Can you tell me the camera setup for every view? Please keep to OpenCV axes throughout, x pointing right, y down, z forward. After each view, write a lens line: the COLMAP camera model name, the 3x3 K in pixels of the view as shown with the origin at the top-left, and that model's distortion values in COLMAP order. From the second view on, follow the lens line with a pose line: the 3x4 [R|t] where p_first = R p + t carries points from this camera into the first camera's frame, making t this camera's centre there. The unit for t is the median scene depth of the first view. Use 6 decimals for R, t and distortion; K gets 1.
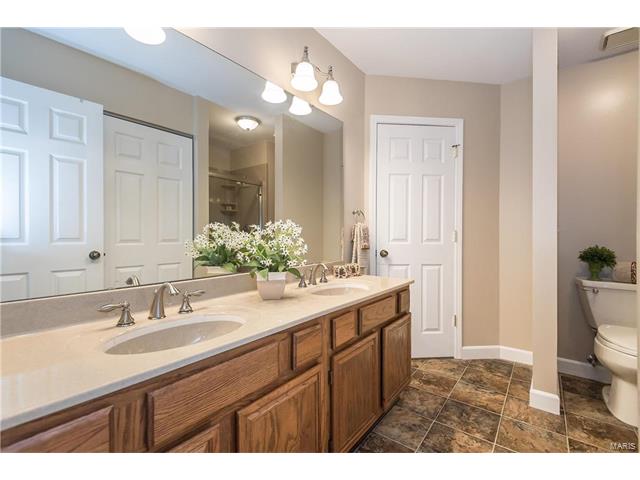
lens RADIAL K [[297.9, 0, 319.9], [0, 297.9, 236.8], [0, 0, 1]] dist [0.017044, -0.008828]
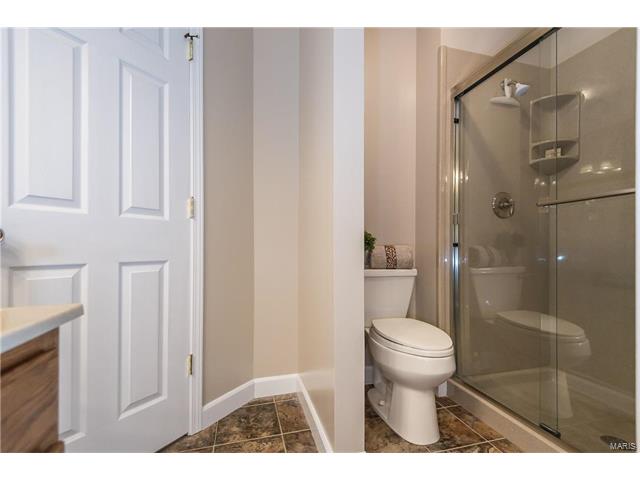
lens RADIAL K [[297.9, 0, 322.2], [0, 297.9, 243.2], [0, 0, 1]] dist [0.017044, -0.008828]
pose [[0.608889, -0.000120, 0.793255, 0.170952], [0.011117, 0.999903, -0.008382, 0.069432], [-0.793177, 0.013922, 0.608832, 0.490236]]
